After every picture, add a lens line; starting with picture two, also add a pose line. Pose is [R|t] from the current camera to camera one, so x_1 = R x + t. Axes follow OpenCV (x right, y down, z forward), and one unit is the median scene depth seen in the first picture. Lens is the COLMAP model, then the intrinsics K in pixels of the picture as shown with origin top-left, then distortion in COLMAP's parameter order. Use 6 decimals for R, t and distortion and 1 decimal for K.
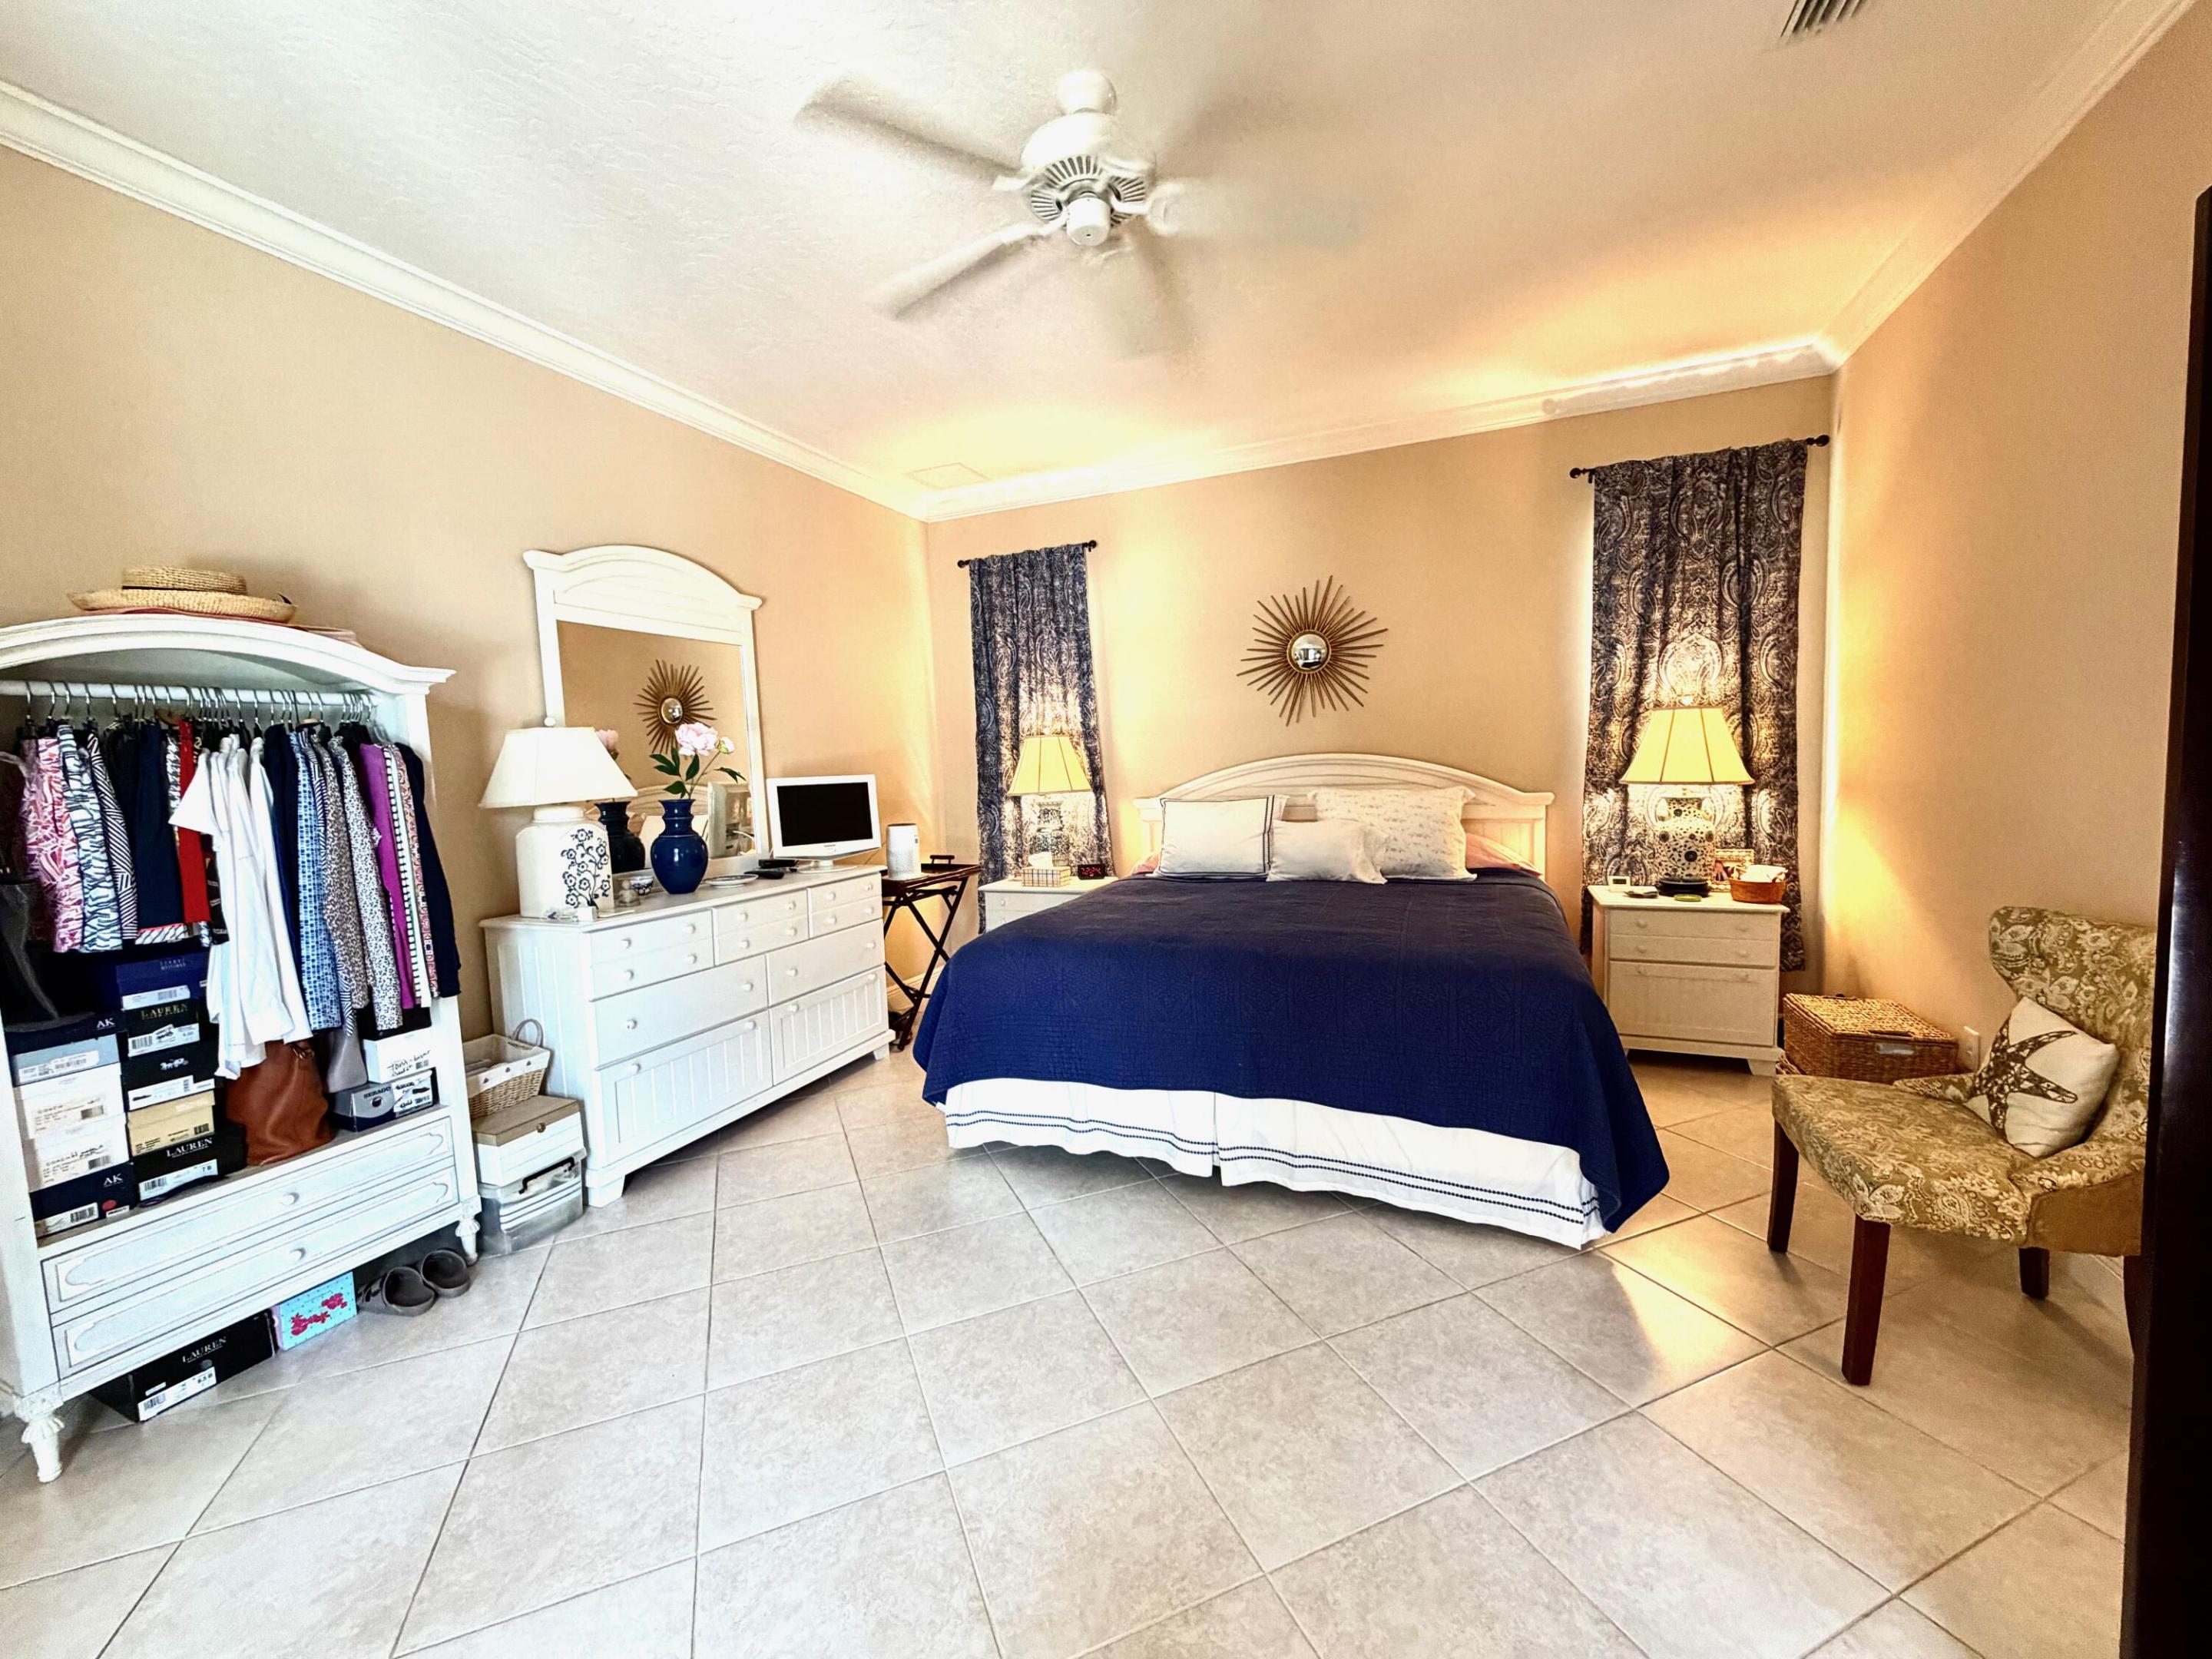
lens RADIAL K [[881.1, 0, 1098.6], [0, 881.1, 834.7], [0, 0, 1]] dist [-0.001733, 0.000373]
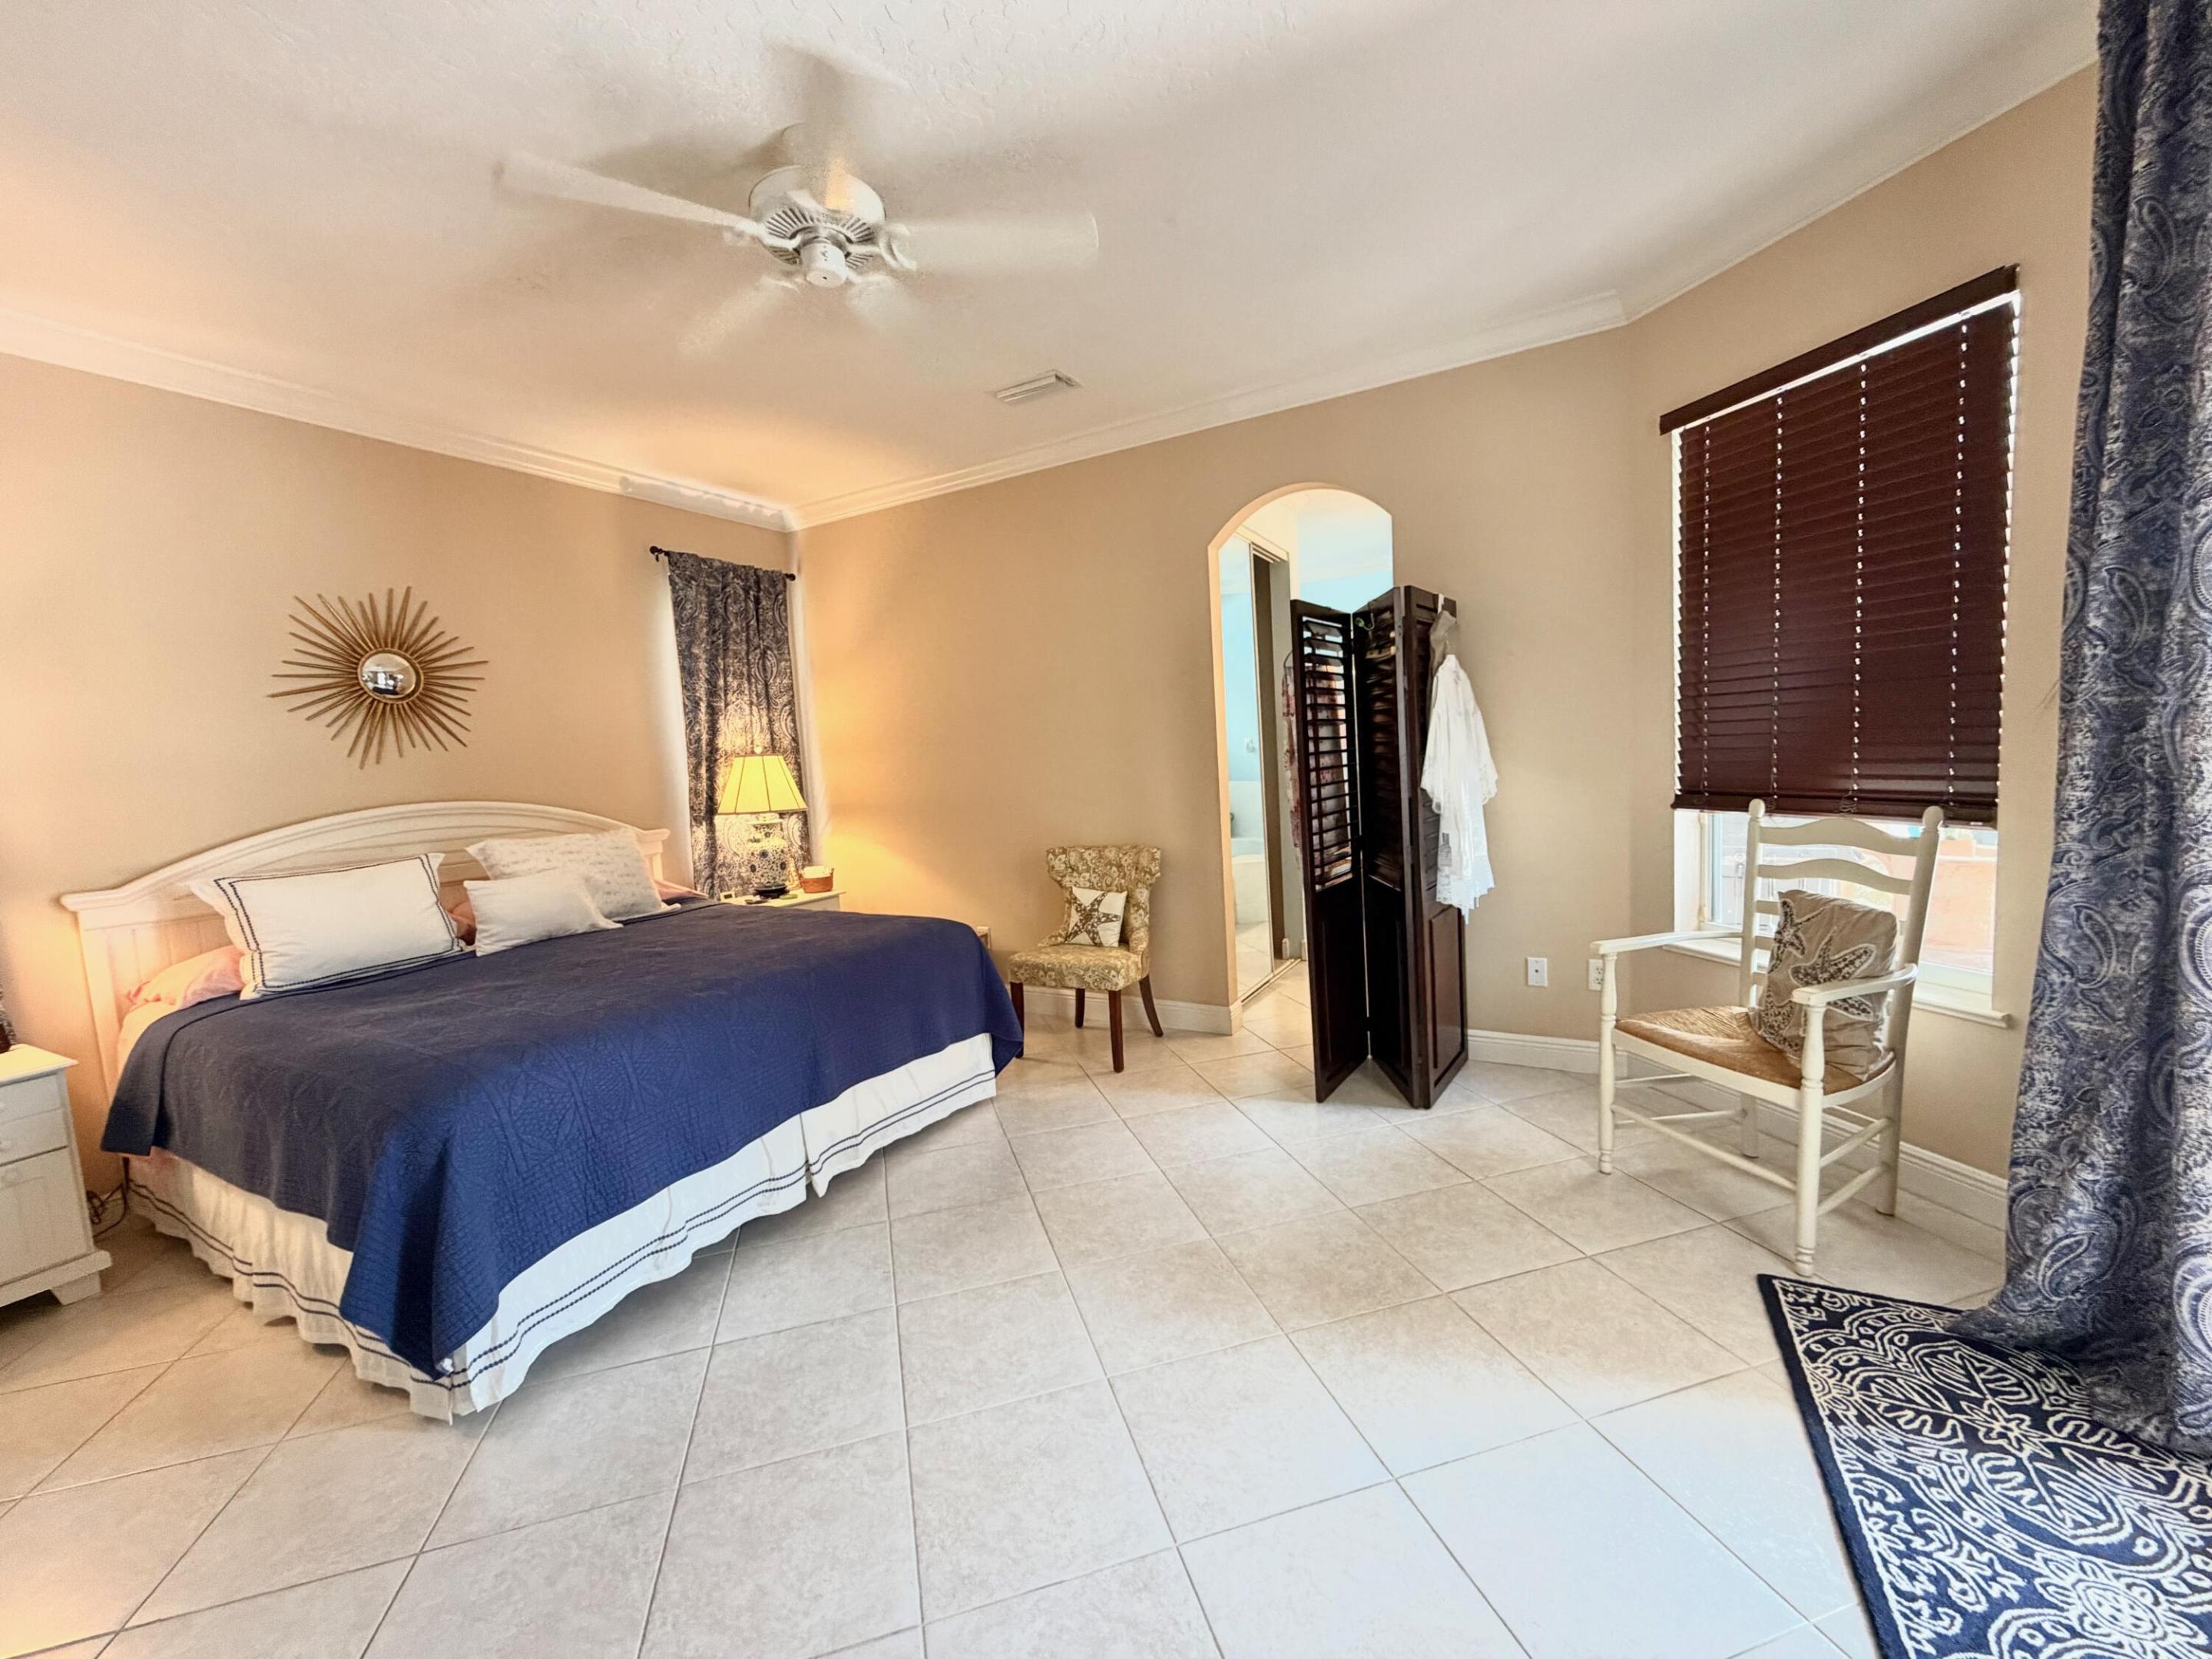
lens RADIAL K [[881.1, 0, 1100.7], [0, 881.1, 836.5], [0, 0, 1]] dist [-0.001733, 0.000373]
pose [[0.117123, -0.063885, 0.991061, -0.567875], [0.138151, 0.989274, 0.047443, -0.016076], [-0.983462, 0.131359, 0.124692, 0.343334]]
